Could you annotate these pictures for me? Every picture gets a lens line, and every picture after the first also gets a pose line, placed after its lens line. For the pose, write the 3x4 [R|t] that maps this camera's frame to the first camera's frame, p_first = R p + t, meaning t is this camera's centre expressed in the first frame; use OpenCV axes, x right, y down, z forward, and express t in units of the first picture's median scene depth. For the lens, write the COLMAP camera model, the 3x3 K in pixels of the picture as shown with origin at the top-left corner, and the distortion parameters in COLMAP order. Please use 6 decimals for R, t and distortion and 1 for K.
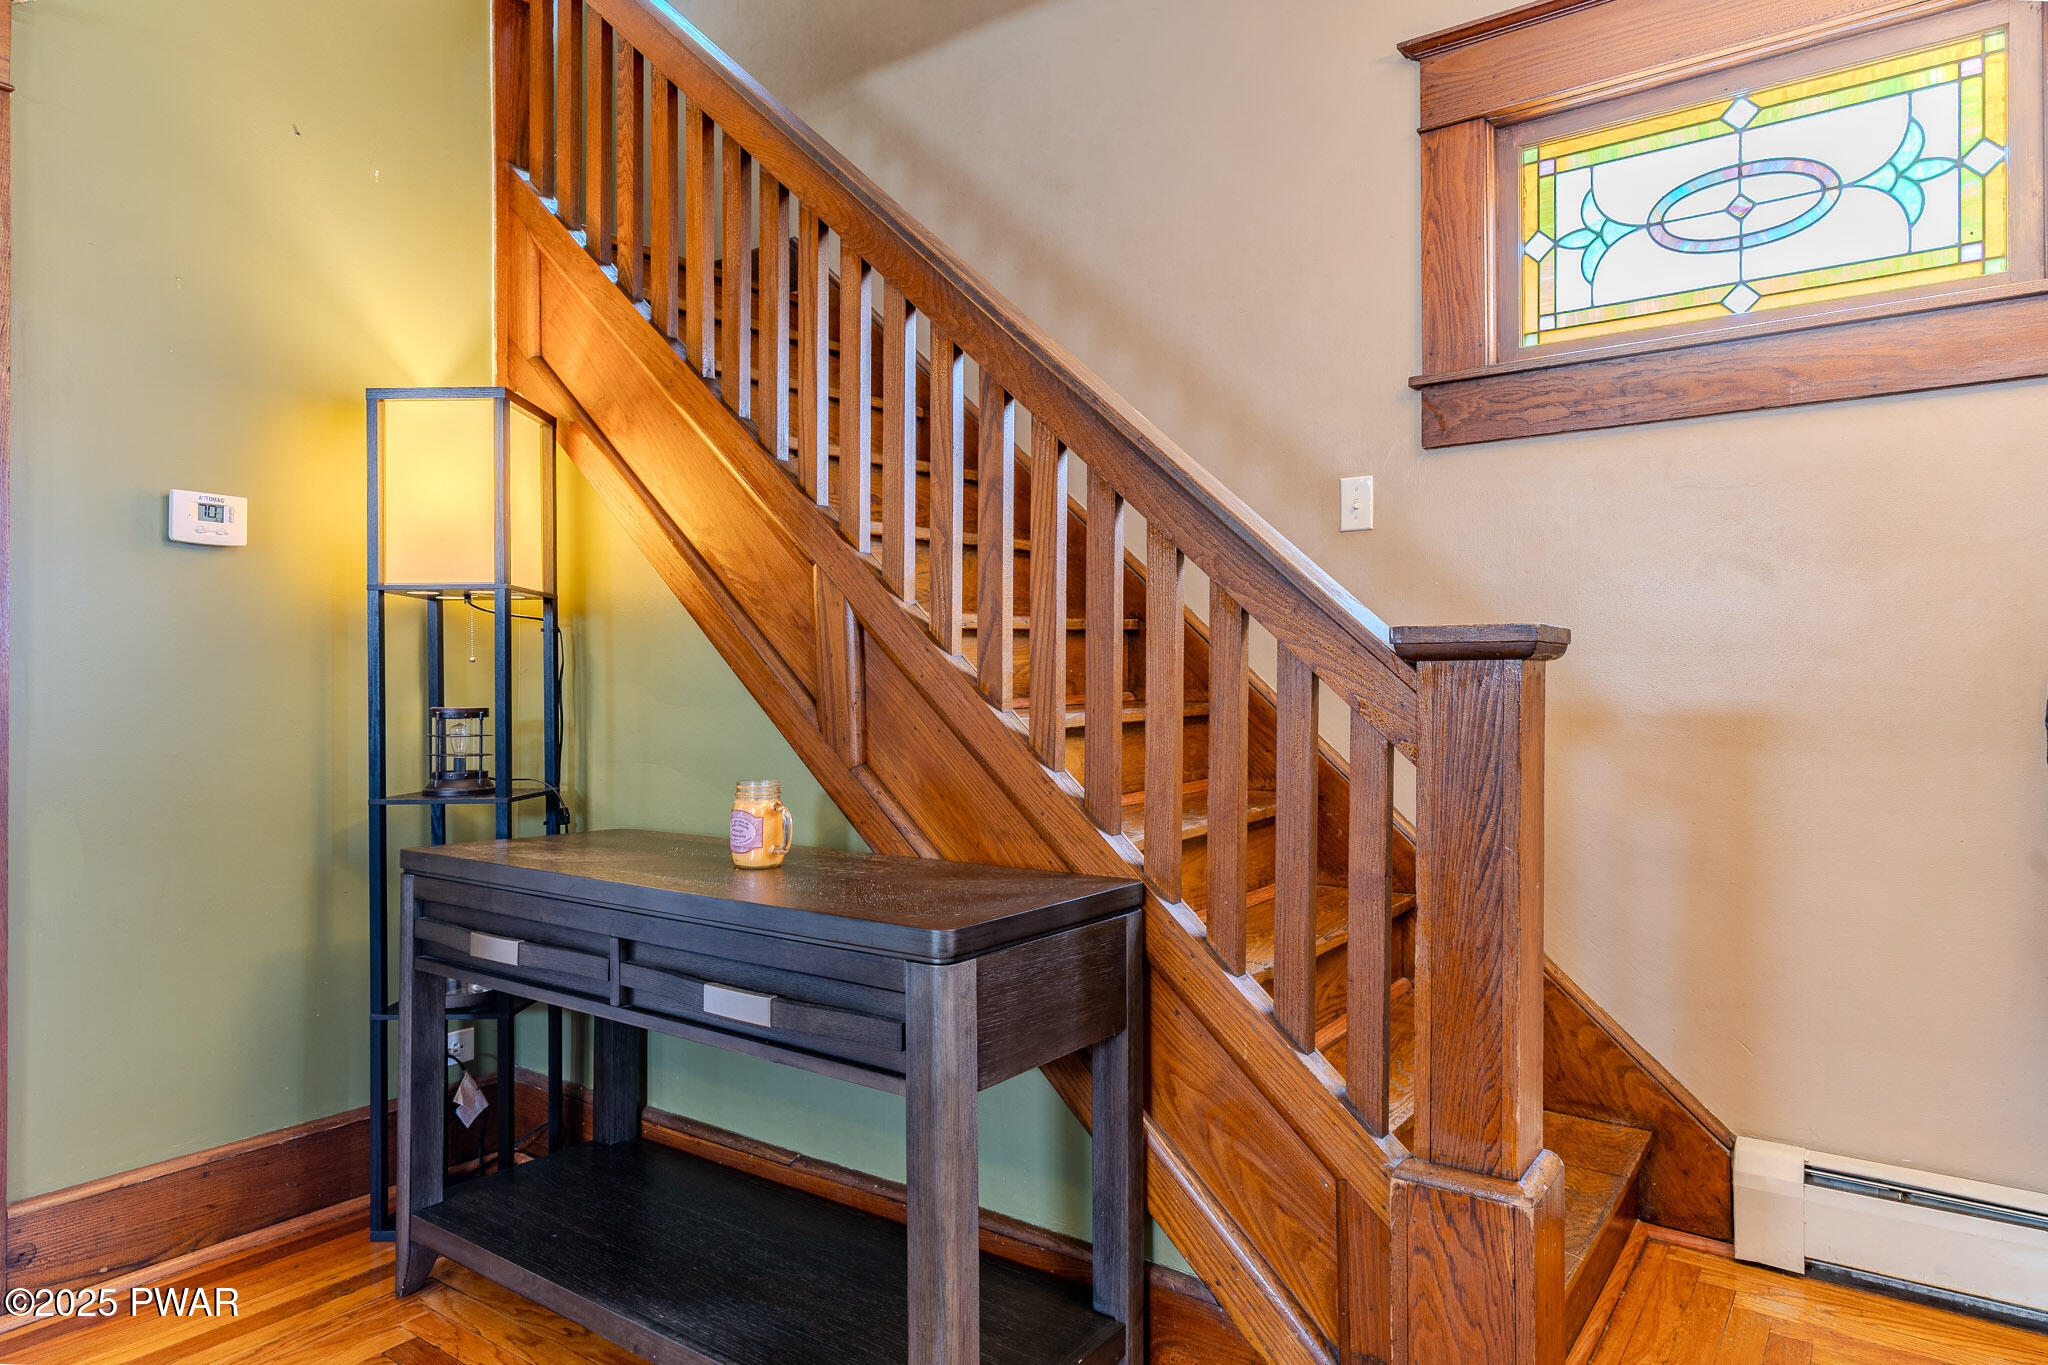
lens RADIAL K [[1211.7, 0, 1024.0], [0, 1211.7, 682.5], [0, 0, 1]] dist [-0.001080, 0.000108]
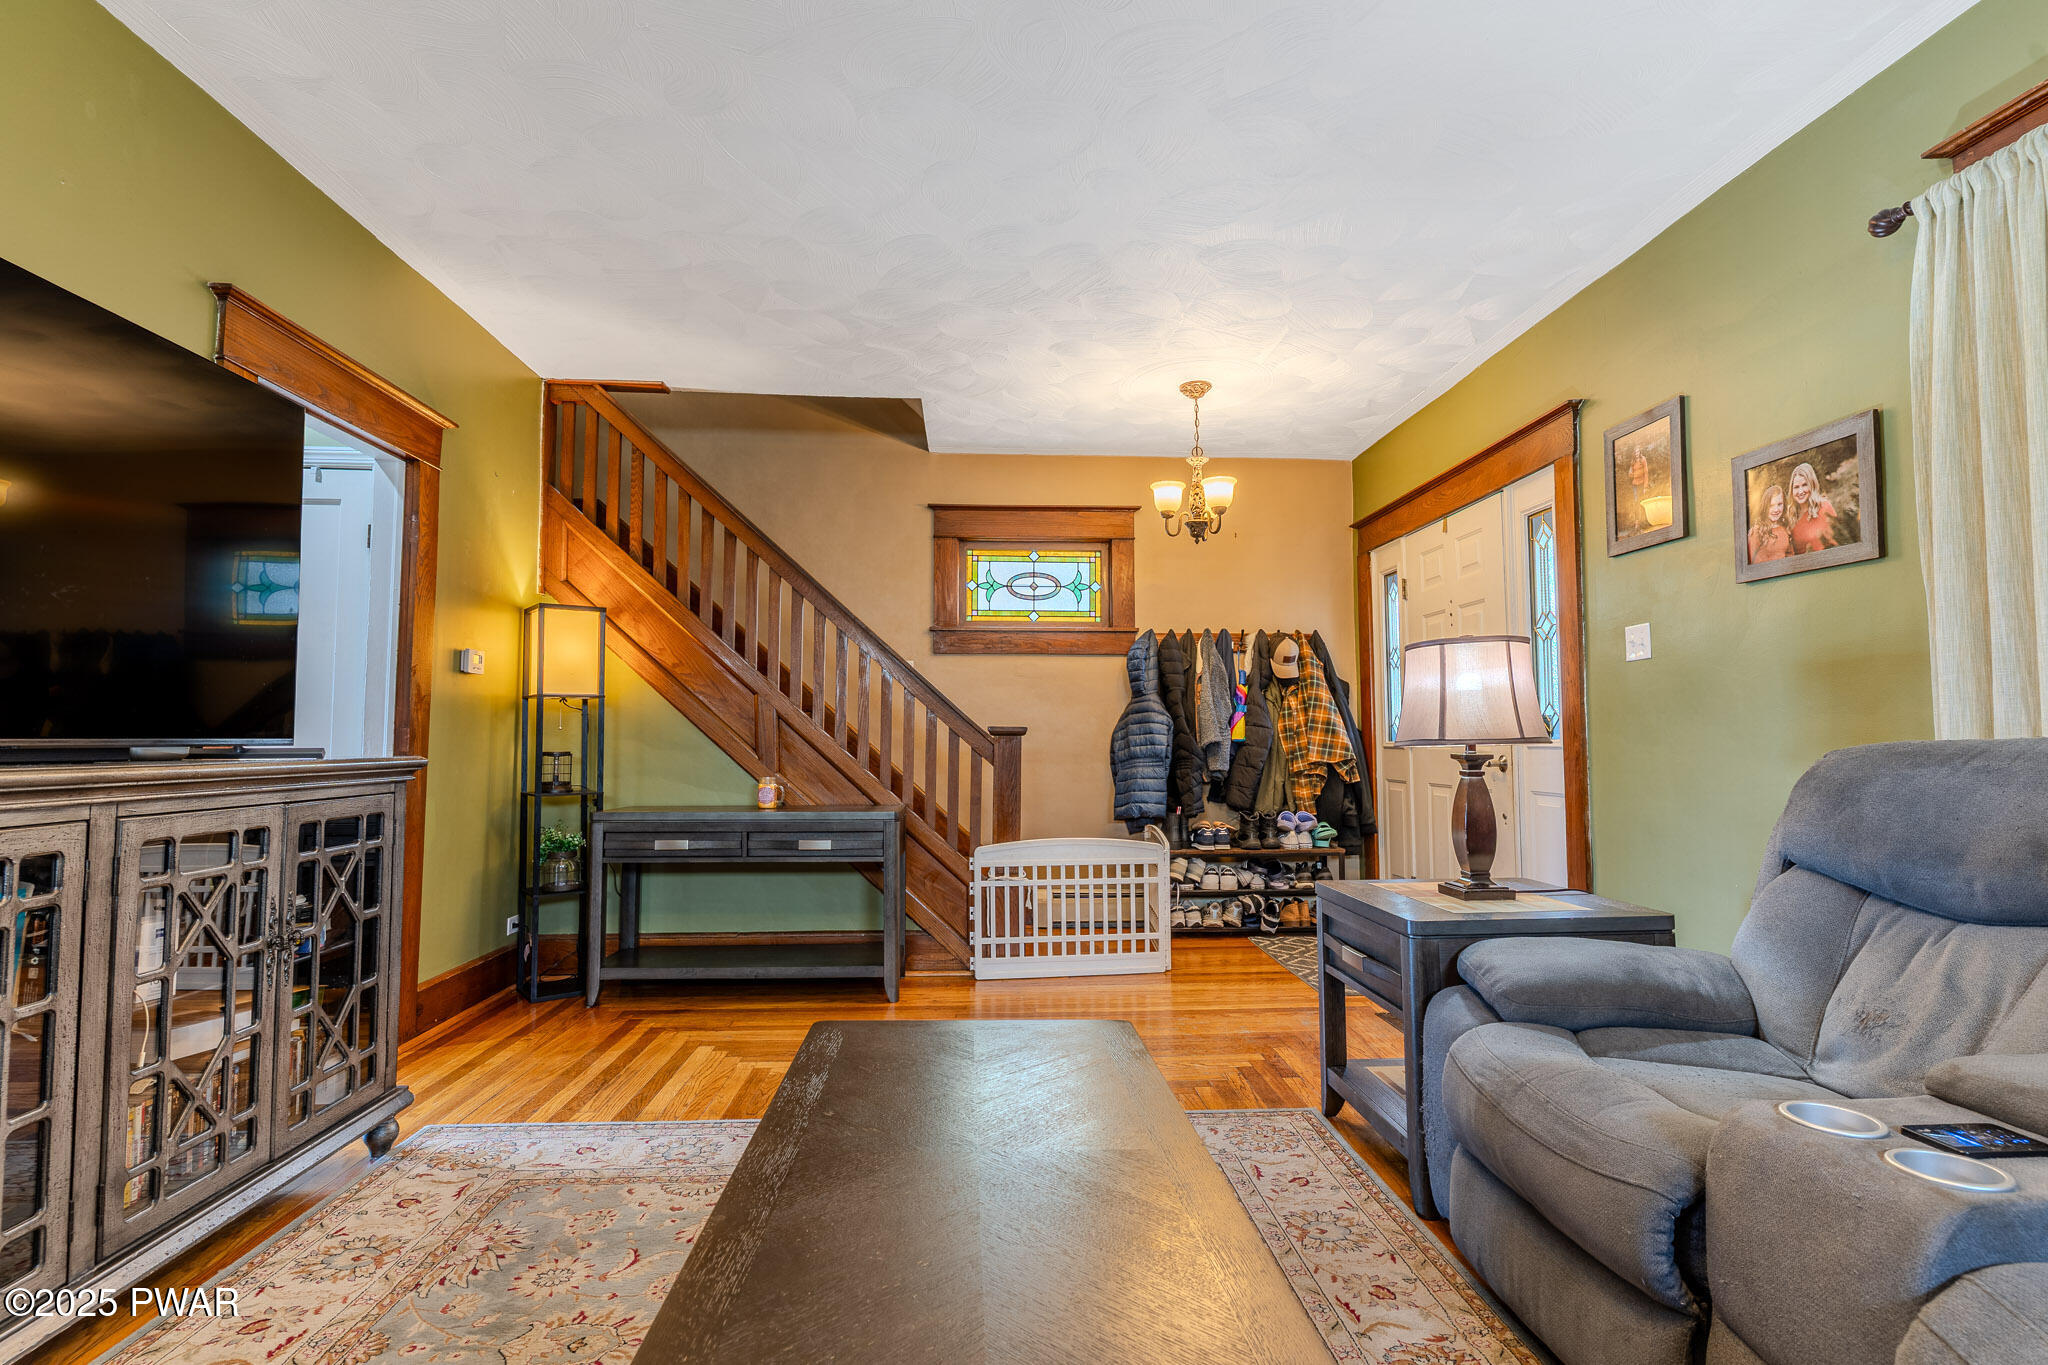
lens RADIAL K [[988.9, 0, 1024.0], [0, 988.9, 682.5], [0, 0, 1]] dist [-0.001423, 0.000504]
pose [[0.775906, 0.040073, 0.629574, -1.000567], [-0.006454, 0.998432, -0.055598, -0.008330], [-0.630815, 0.039075, 0.774948, -0.923014]]
